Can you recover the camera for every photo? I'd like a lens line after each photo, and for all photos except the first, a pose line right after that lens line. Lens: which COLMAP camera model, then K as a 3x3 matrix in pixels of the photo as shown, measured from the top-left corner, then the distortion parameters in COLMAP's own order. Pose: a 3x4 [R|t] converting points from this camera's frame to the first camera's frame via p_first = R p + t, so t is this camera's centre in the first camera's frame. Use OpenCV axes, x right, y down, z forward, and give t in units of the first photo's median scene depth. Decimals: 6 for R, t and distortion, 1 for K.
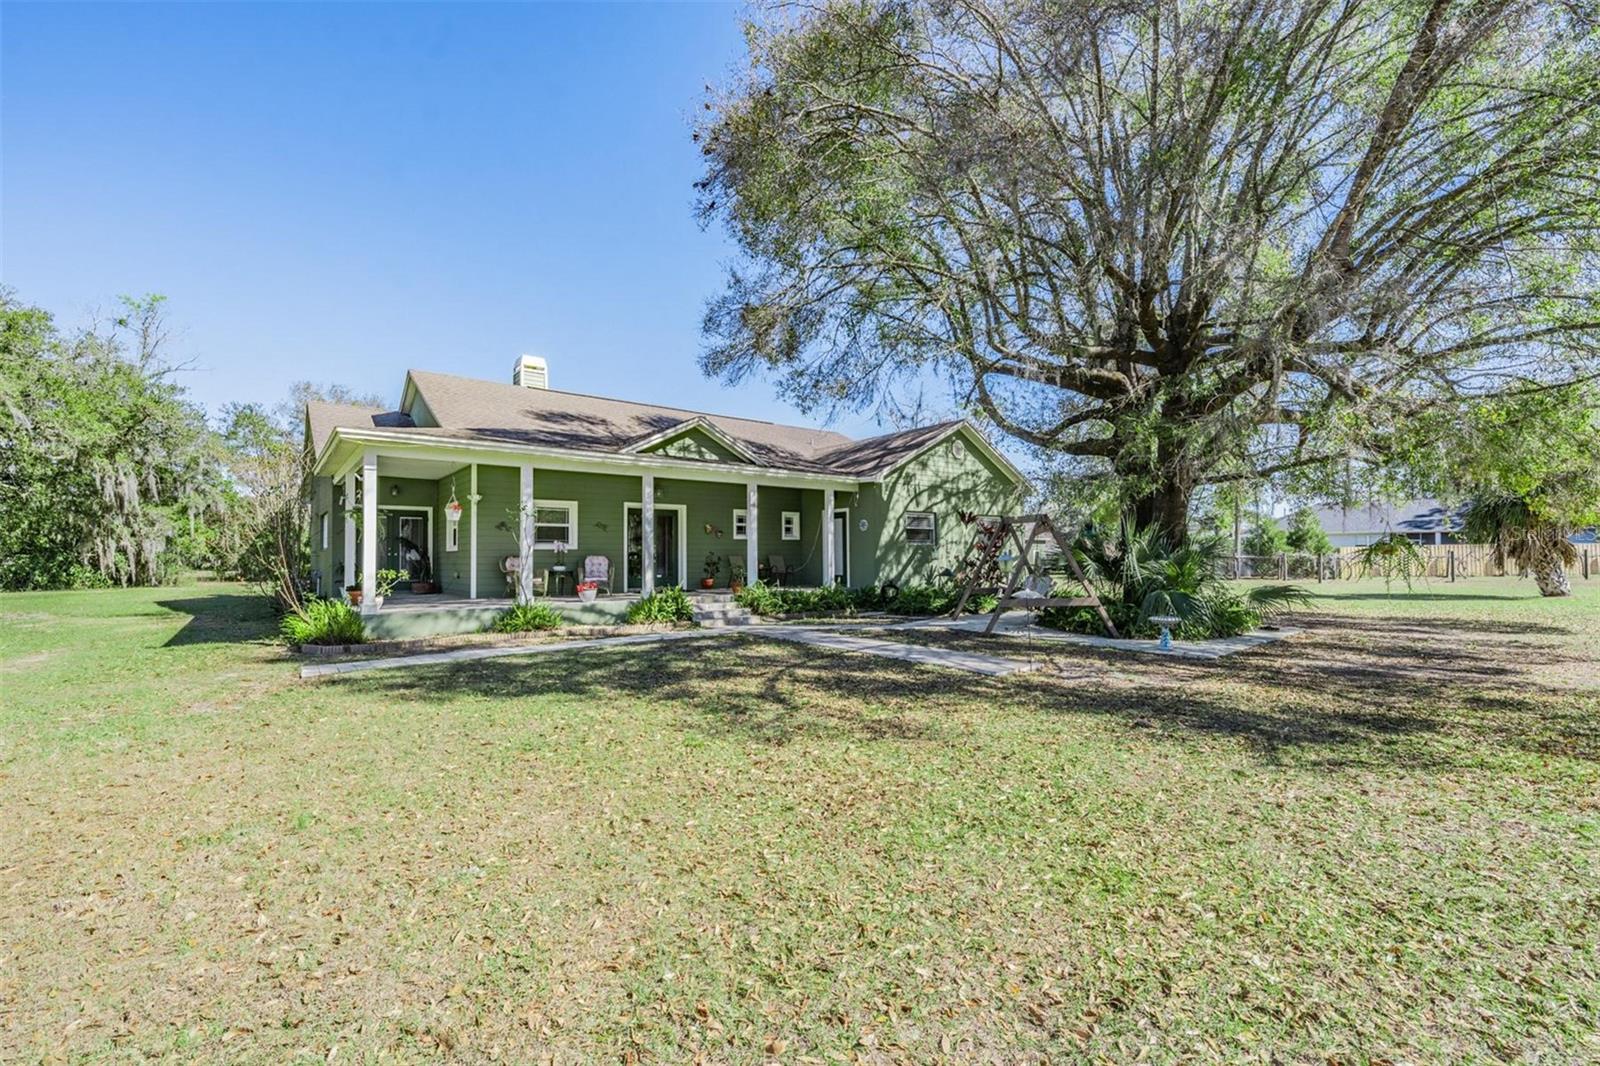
lens RADIAL K [[653.1, 0, 794.9], [0, 653.1, 529.7], [0, 0, 1]] dist [-0.001519, -0.000283]
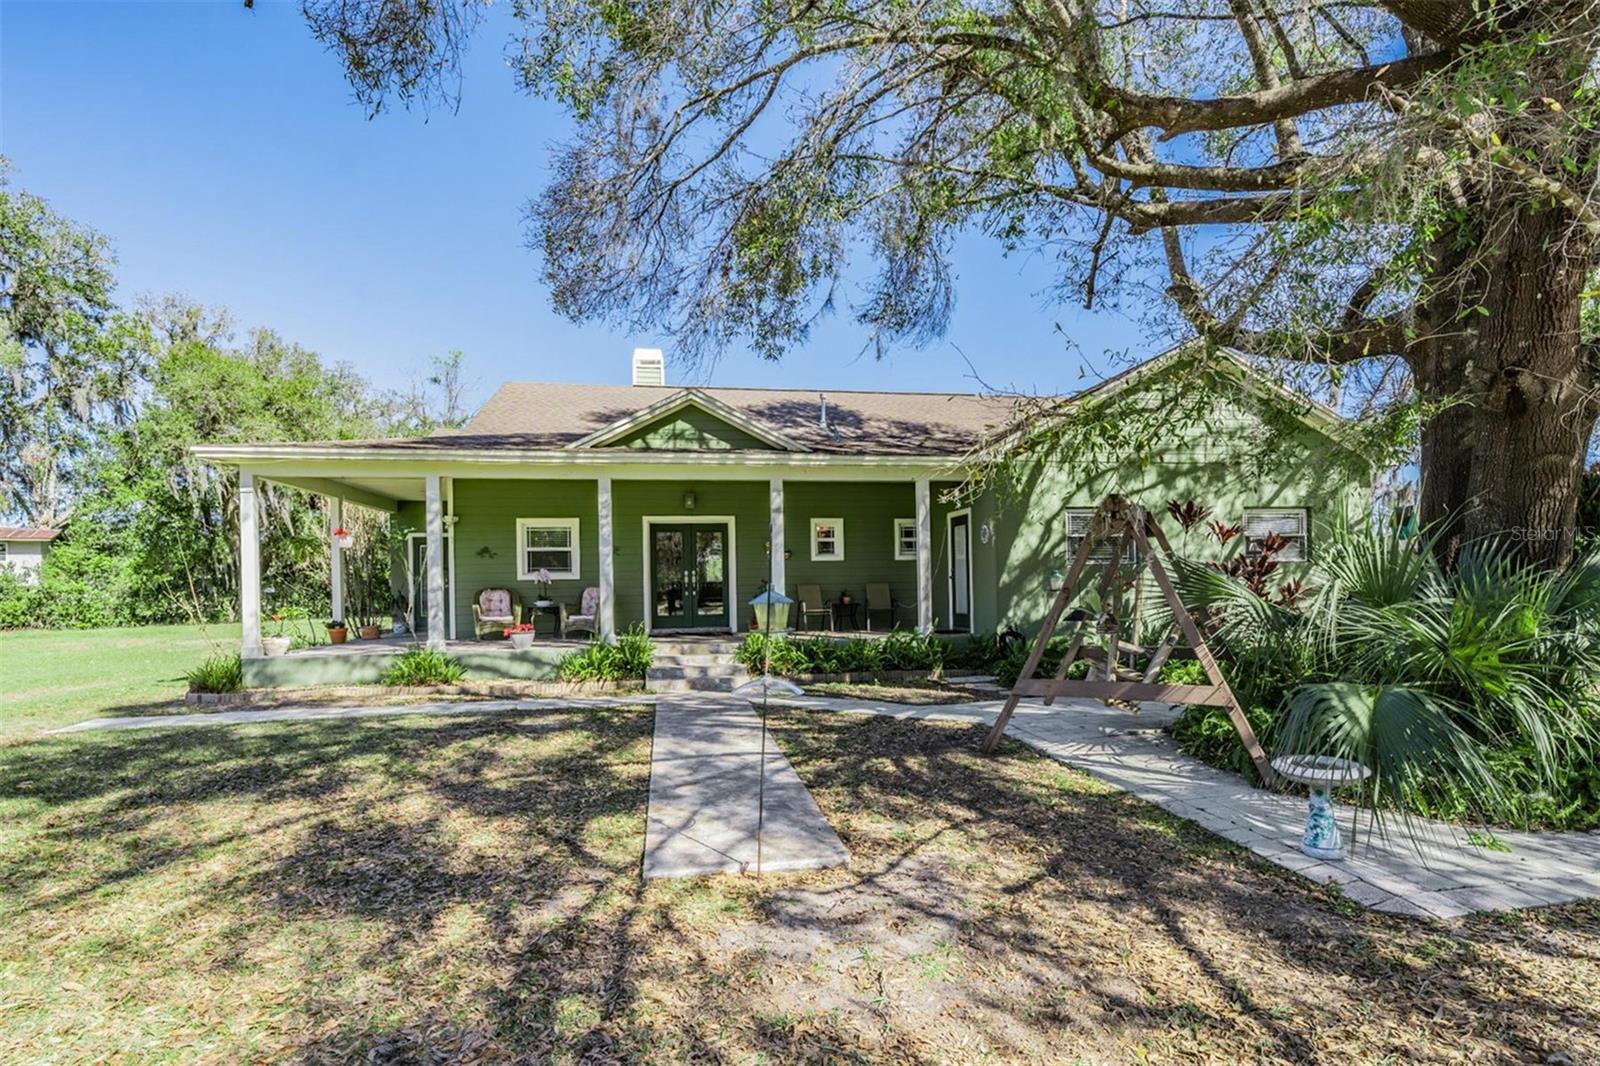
lens RADIAL K [[747.6, 0, 792.2], [0, 747.6, 586.3], [0, 0, 1]] dist [-0.001032, -0.000011]
pose [[0.873159, -0.005684, -0.487402, 0.298916], [0.030062, 0.998656, 0.042209, 0.007806], [0.486508, -0.051507, 0.872157, 0.298995]]
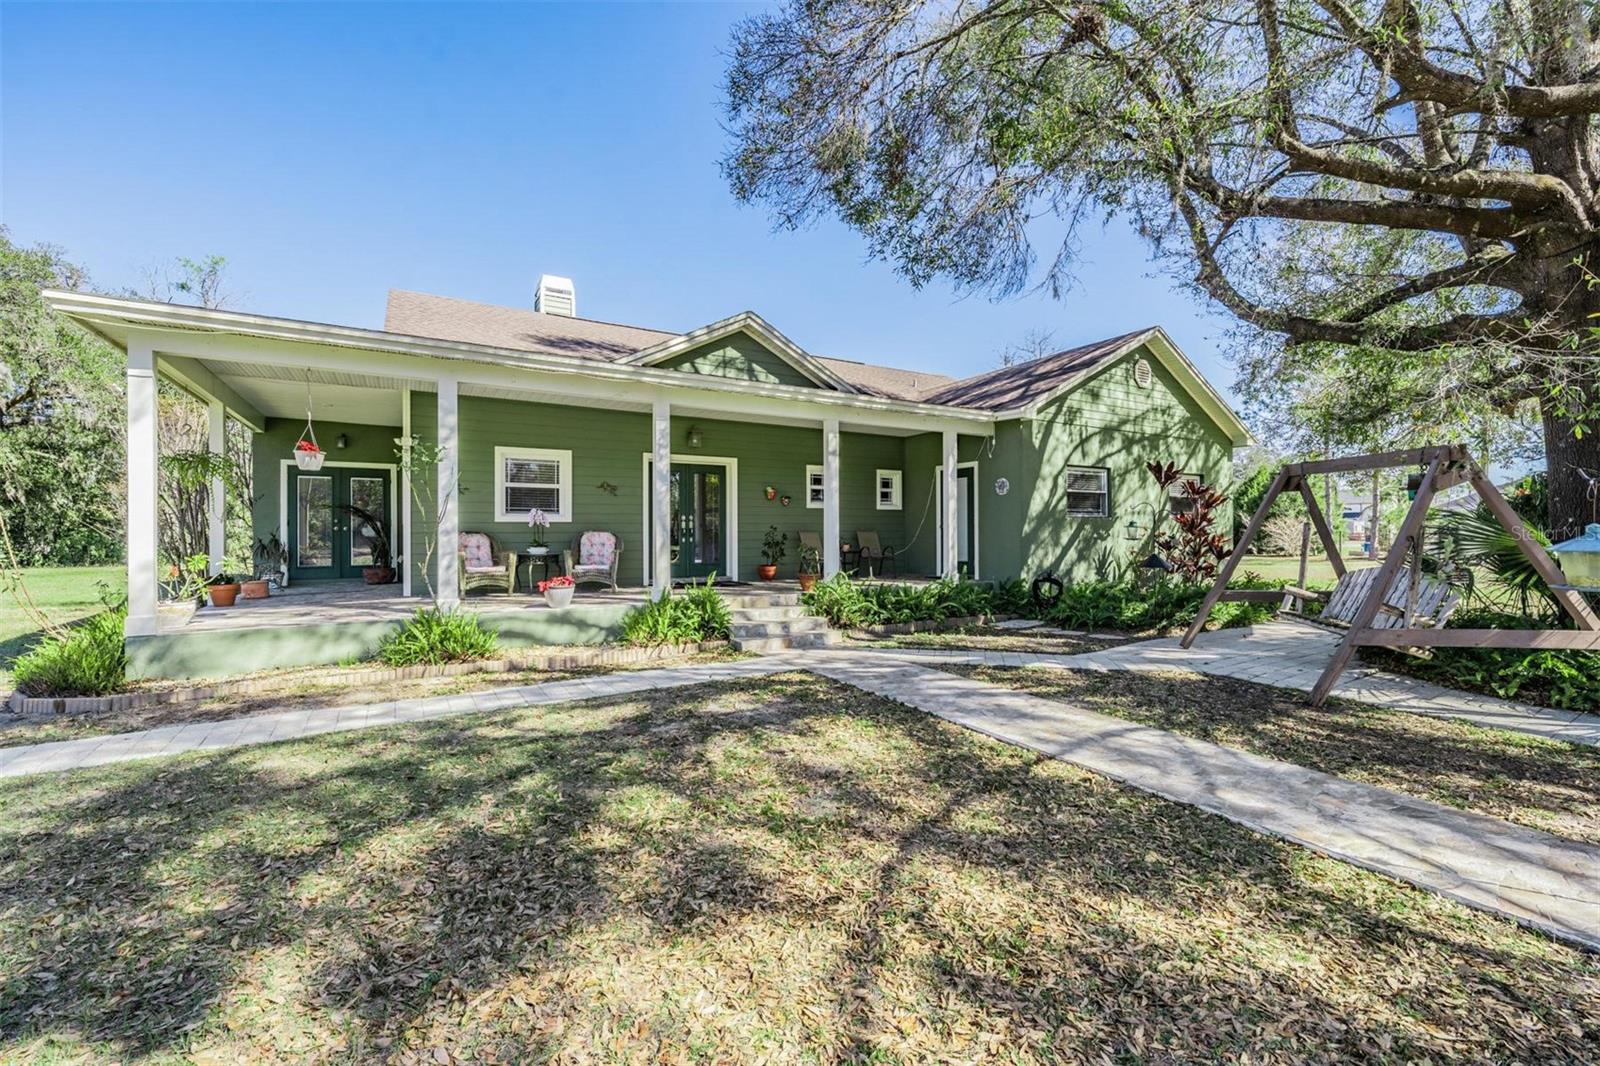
lens RADIAL K [[653.1, 0, 794.9], [0, 653.1, 529.7], [0, 0, 1]] dist [-0.001519, -0.000283]
pose [[0.990402, 0.002600, -0.138194, -0.011017], [0.002519, 0.999318, 0.036851, 0.012424], [0.138195, -0.036845, 0.989719, 0.327317]]
